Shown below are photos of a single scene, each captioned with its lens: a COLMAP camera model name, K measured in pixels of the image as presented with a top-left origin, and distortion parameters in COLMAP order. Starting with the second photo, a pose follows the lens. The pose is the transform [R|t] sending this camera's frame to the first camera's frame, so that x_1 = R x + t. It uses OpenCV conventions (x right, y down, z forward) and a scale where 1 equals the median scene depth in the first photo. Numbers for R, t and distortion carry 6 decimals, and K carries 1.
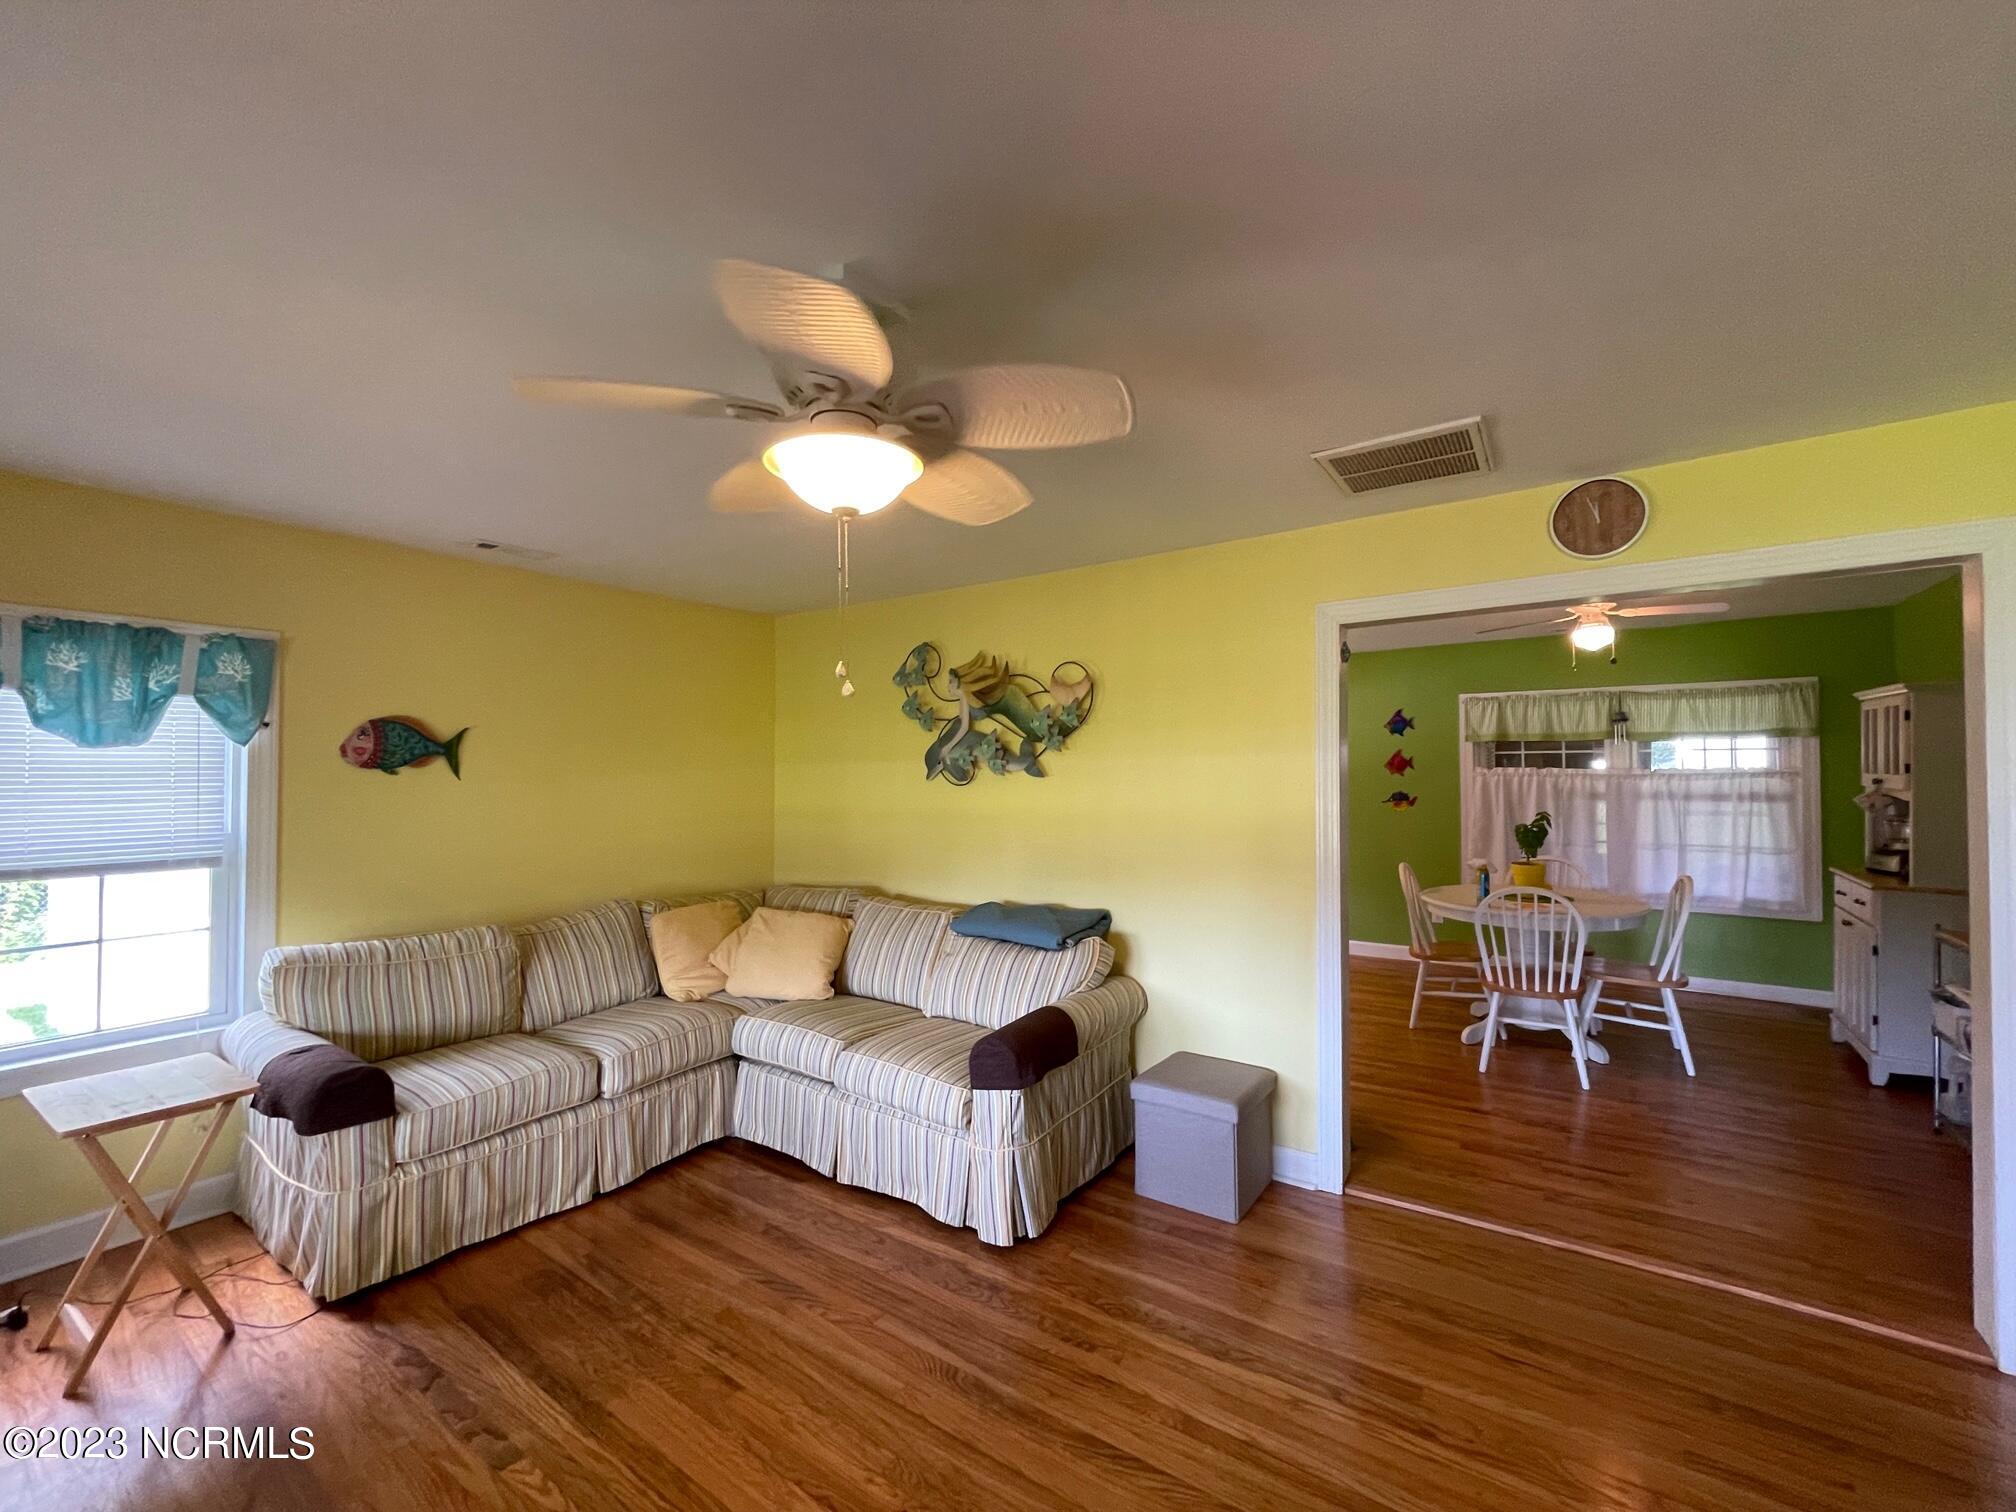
lens RADIAL K [[813.4, 0, 1009.8], [0, 813.4, 753.6], [0, 0, 1]] dist [-0.003077, -0.000216]
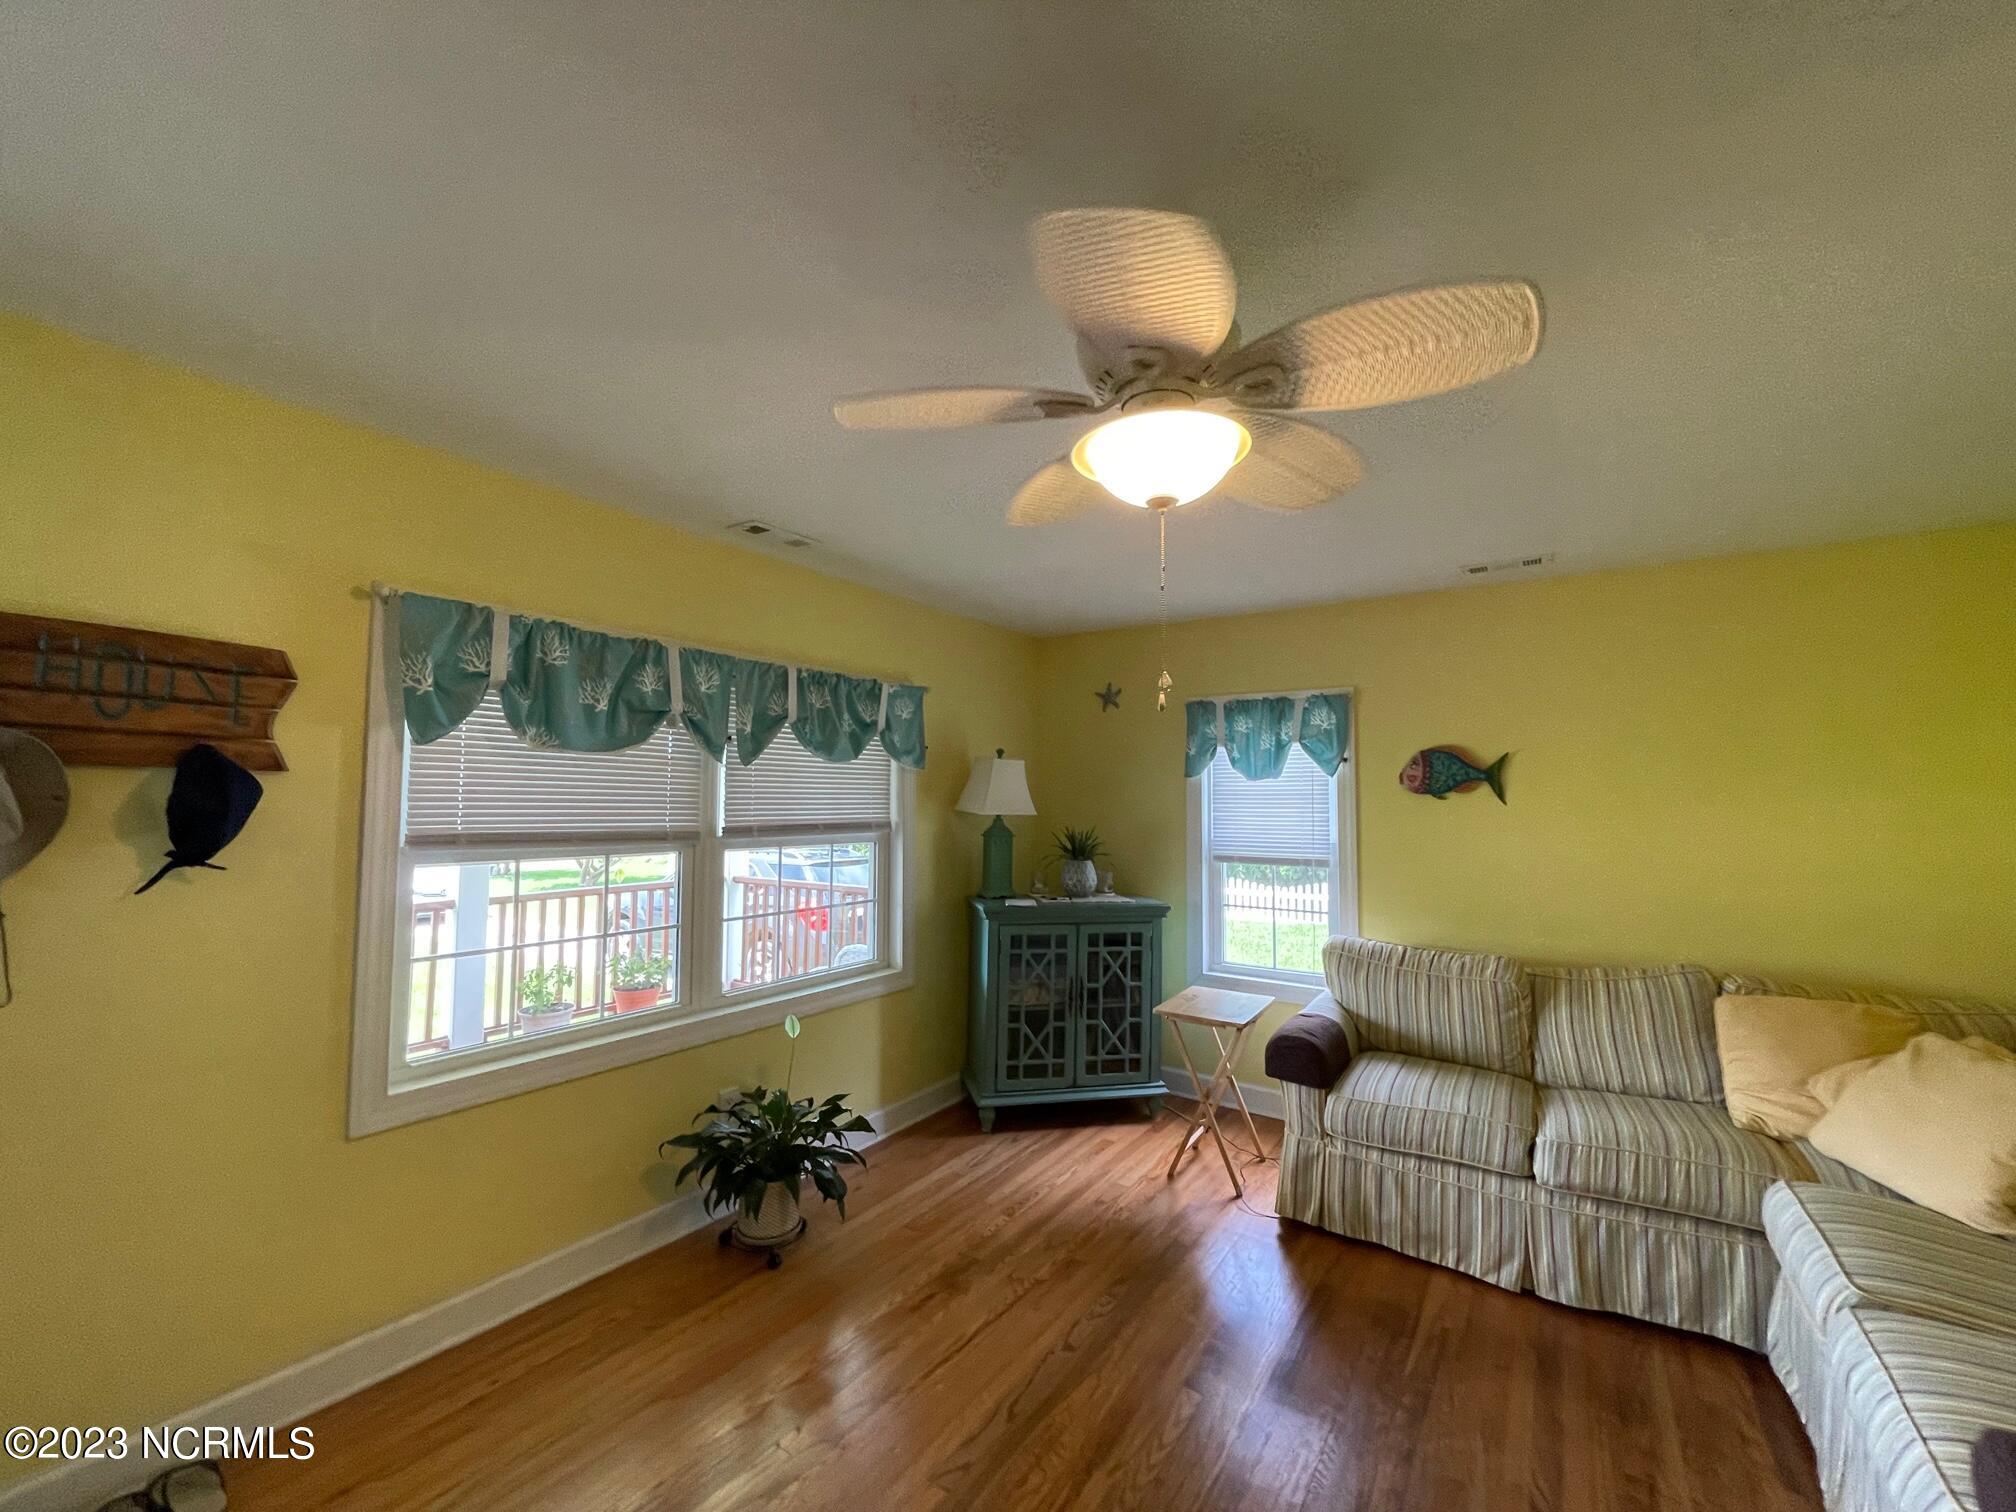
lens RADIAL K [[813.4, 0, 1009.8], [0, 813.4, 753.6], [0, 0, 1]] dist [-0.003077, -0.000216]
pose [[0.023858, -0.048700, -0.998528, 0.355034], [0.019373, 0.998648, -0.048243, 0.006313], [0.999528, -0.018193, 0.024769, 0.433515]]
